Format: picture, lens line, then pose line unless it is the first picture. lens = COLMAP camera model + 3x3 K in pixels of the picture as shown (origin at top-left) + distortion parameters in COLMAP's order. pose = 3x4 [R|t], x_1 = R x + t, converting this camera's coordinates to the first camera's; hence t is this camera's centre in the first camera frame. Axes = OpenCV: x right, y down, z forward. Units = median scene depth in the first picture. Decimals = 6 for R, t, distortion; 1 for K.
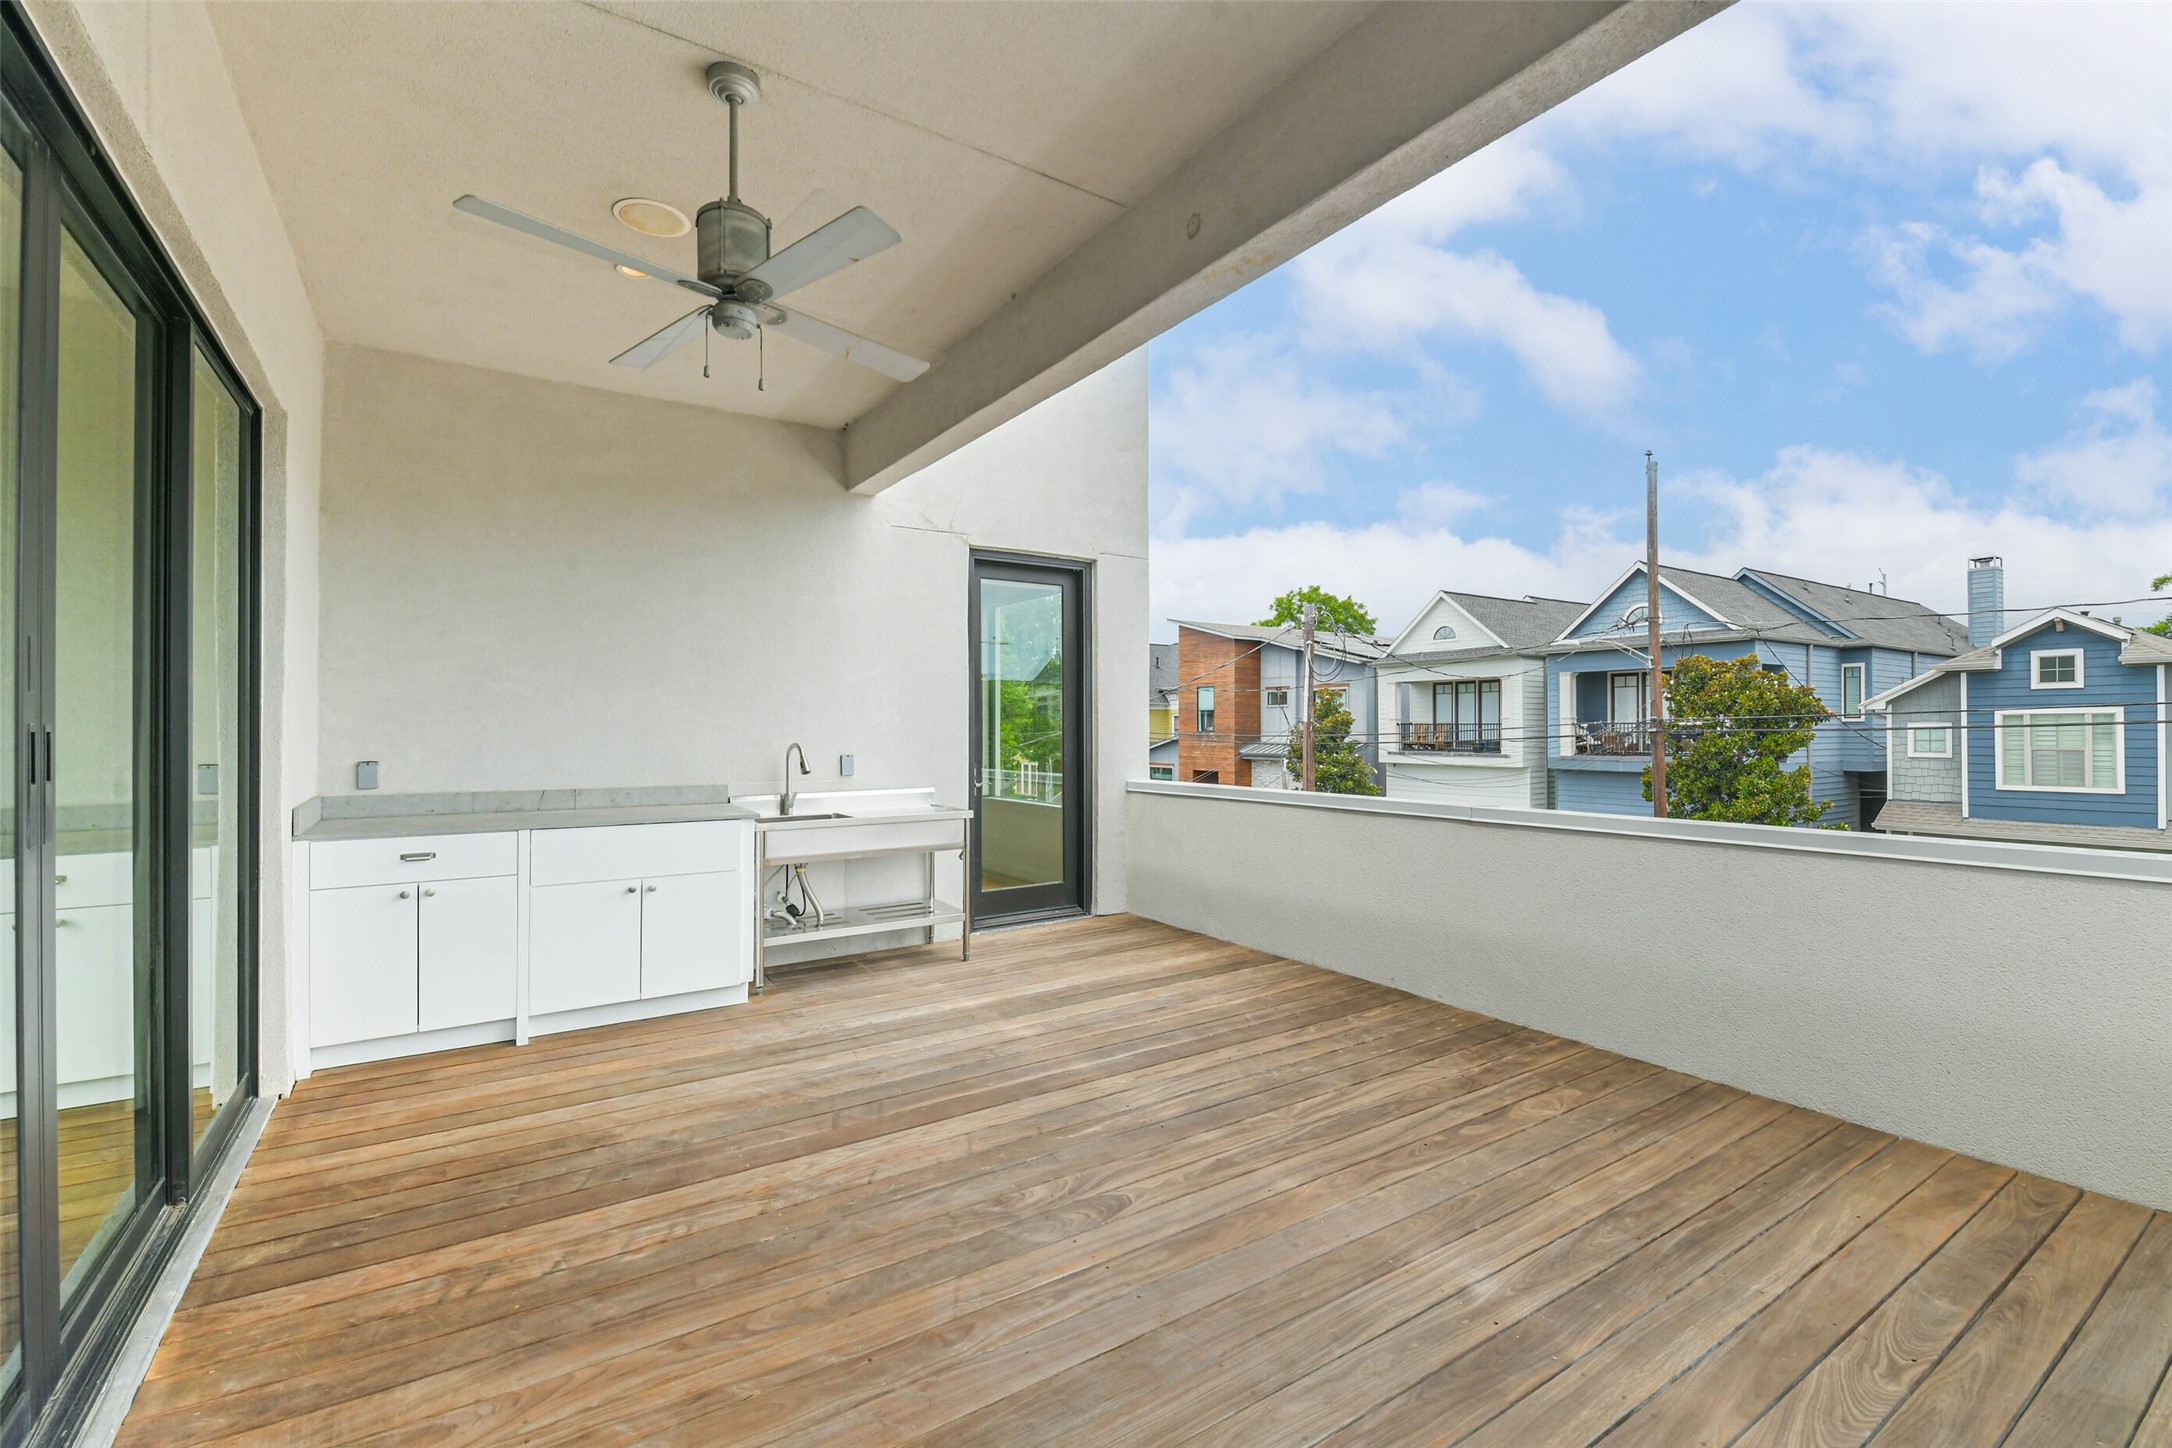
lens RADIAL K [[930.8, 0, 1098.8], [0, 930.8, 734.7], [0, 0, 1]] dist [0.064431, -0.036631]
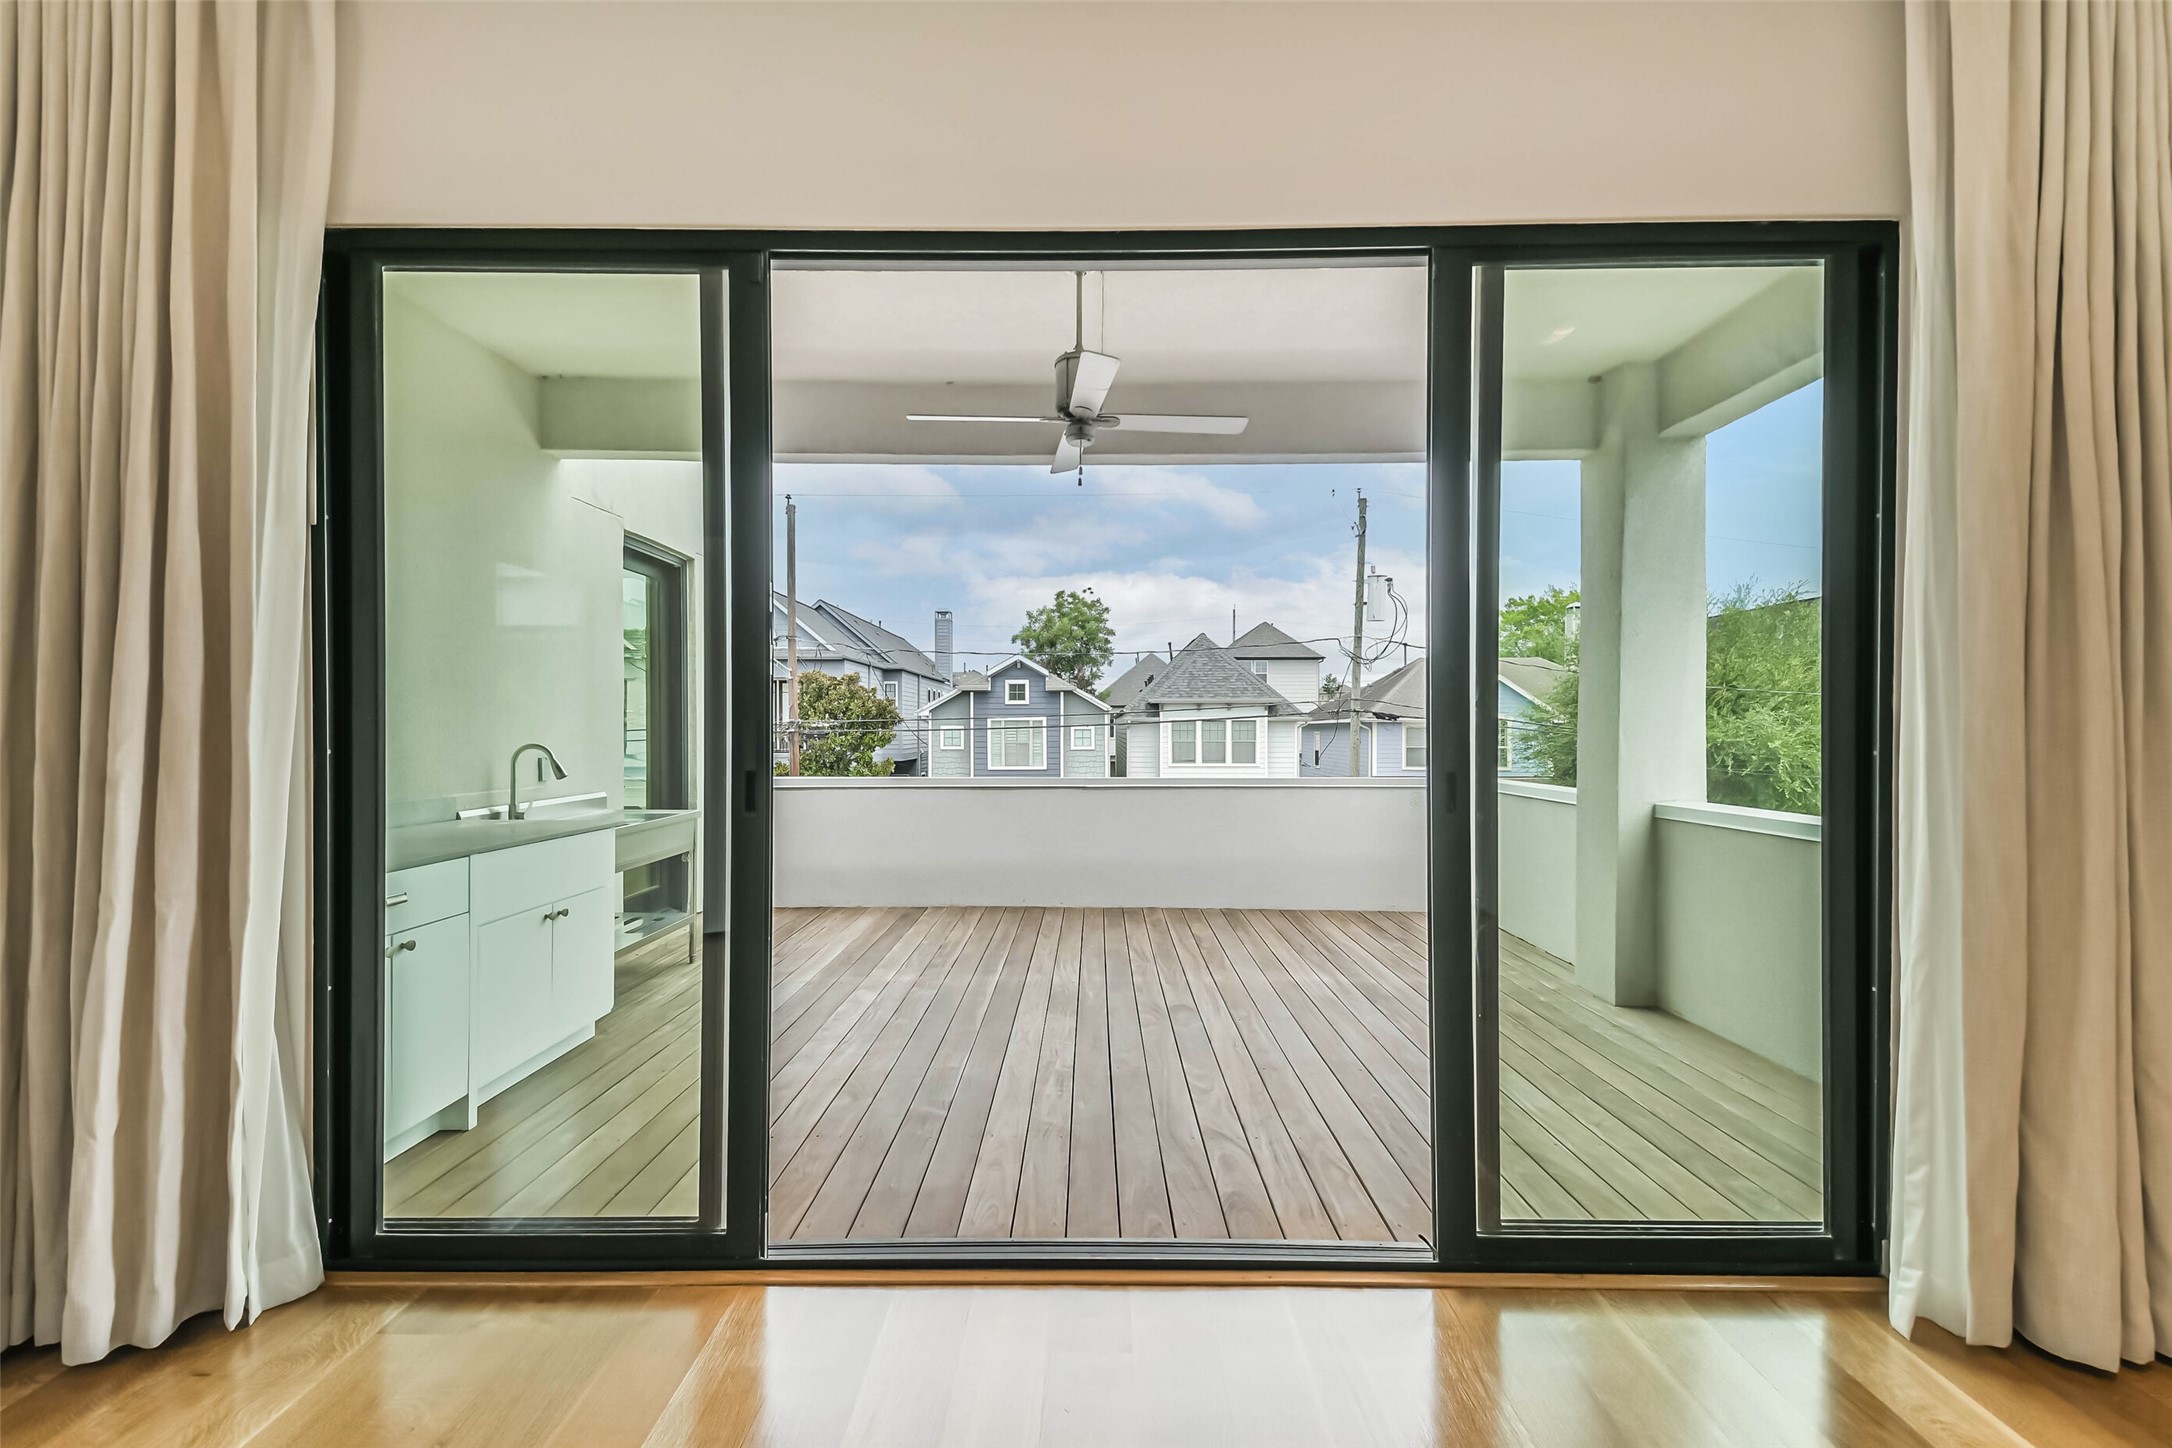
lens RADIAL K [[930.8, 0, 1098.8], [0, 930.8, 734.7], [0, 0, 1]] dist [0.064431, -0.036631]
pose [[0.571155, -0.002728, 0.820837, -0.965830], [0.003743, 0.999993, 0.000719, 0.004382], [-0.820833, 0.002661, 0.571162, 0.107691]]
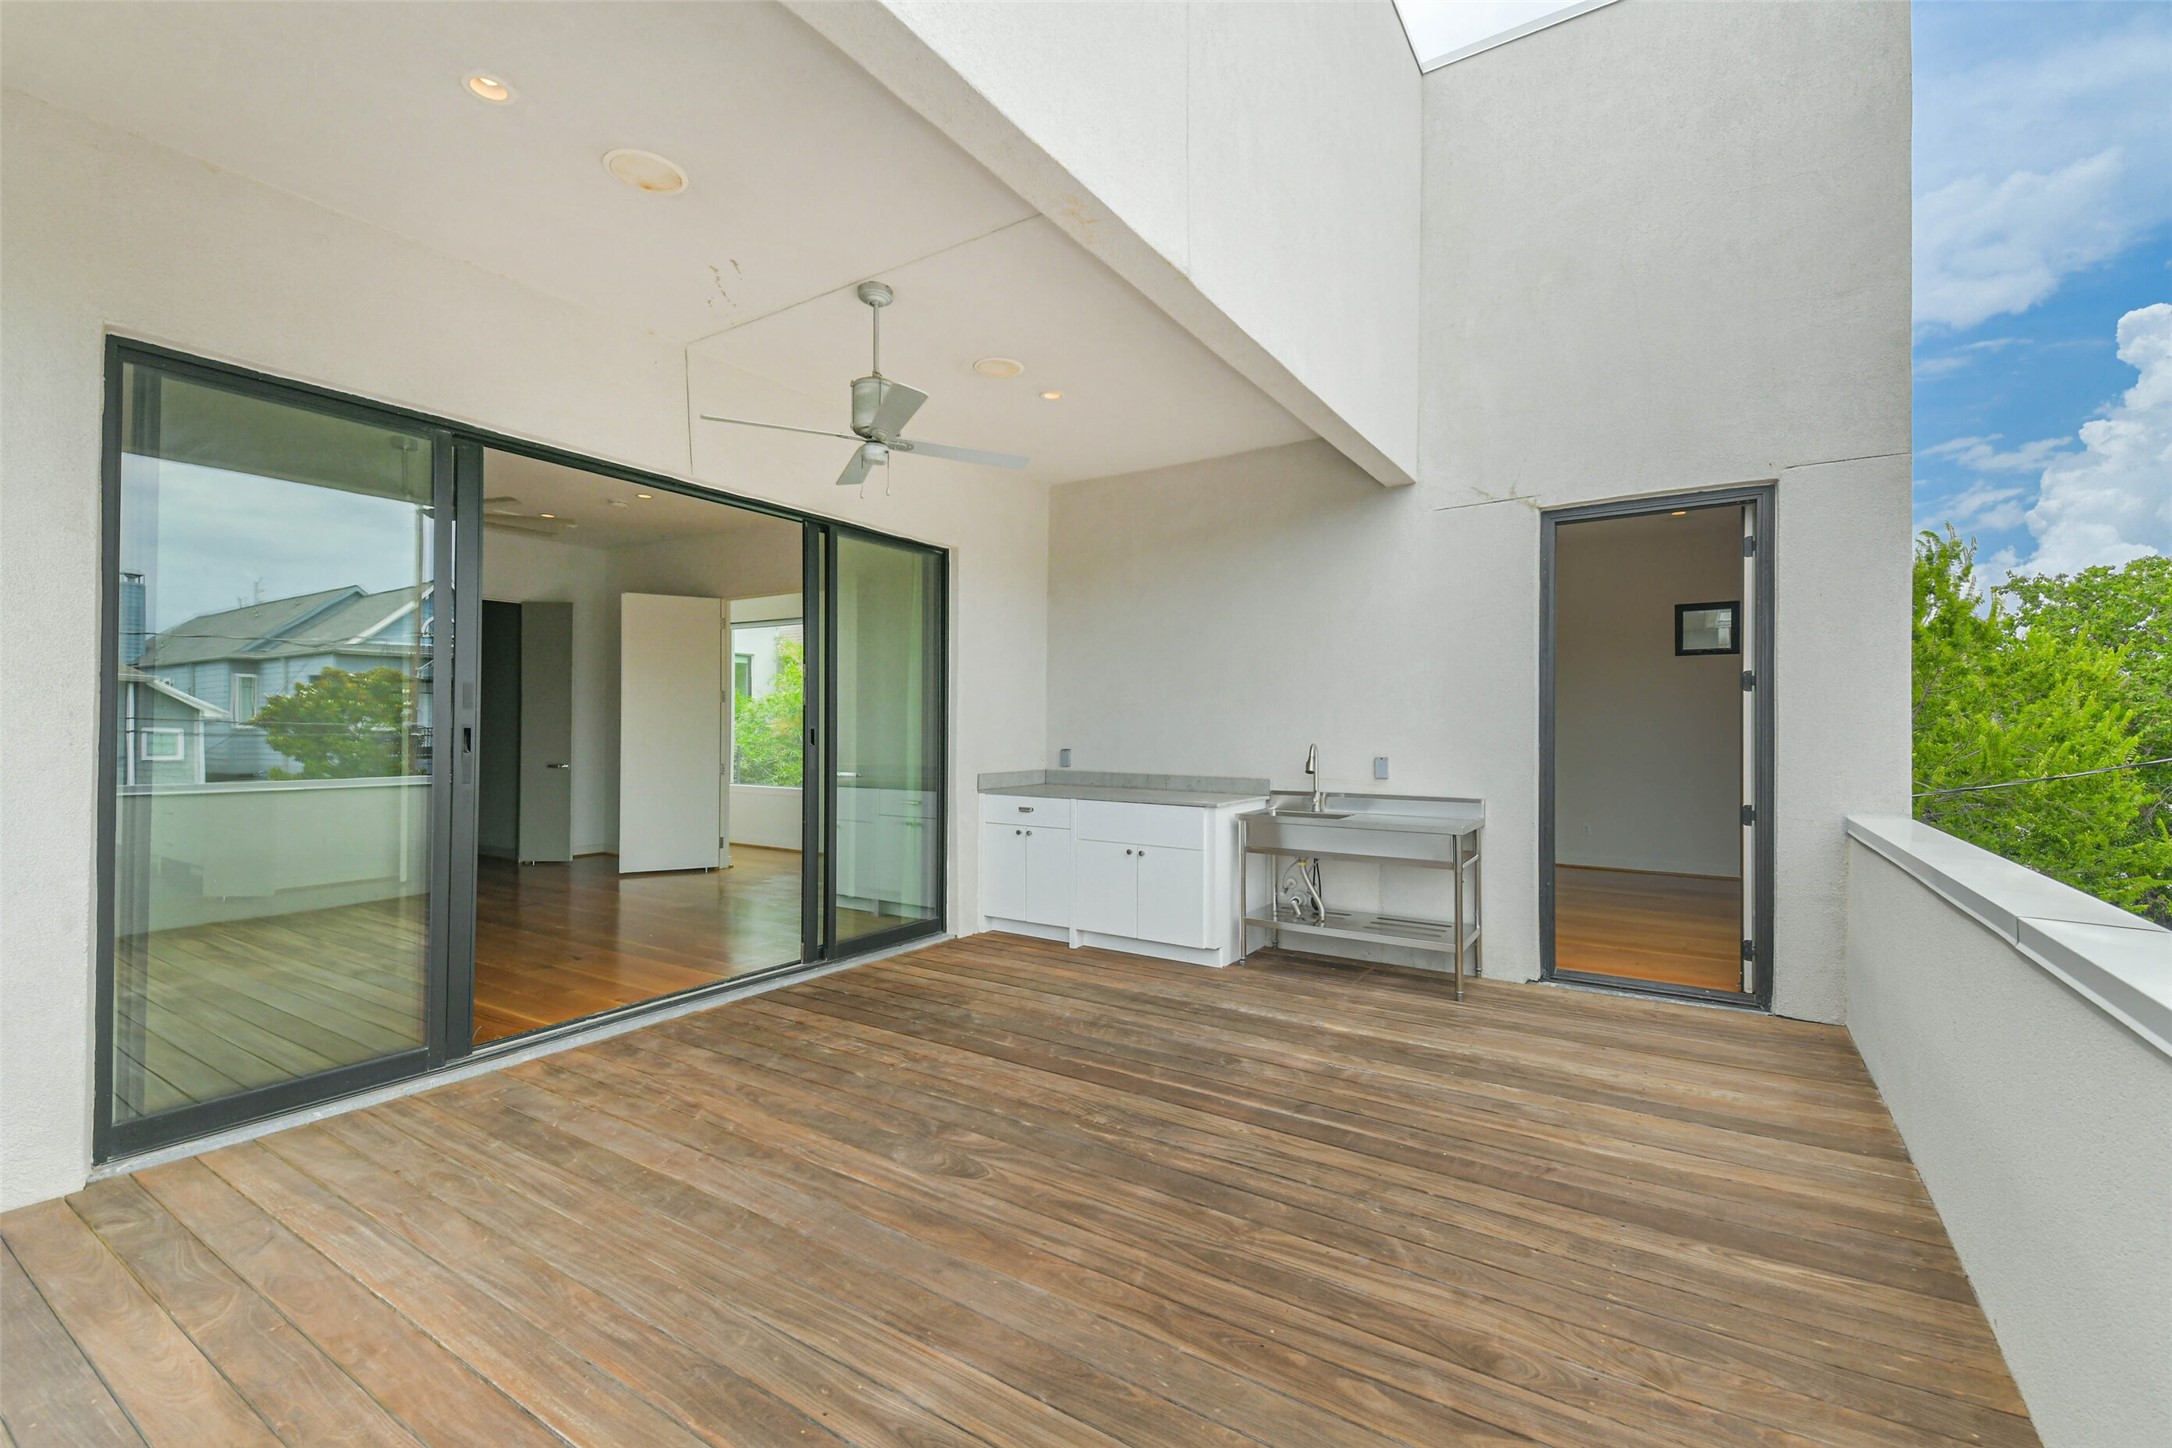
lens RADIAL K [[930.8, 0, 1098.8], [0, 930.8, 734.7], [0, 0, 1]] dist [0.064431, -0.036631]
pose [[0.394427, 0.008567, -0.918887, 0.700839], [-0.012927, 0.999909, 0.003773, -0.002322], [0.918836, 0.010390, 0.394502, 0.472907]]
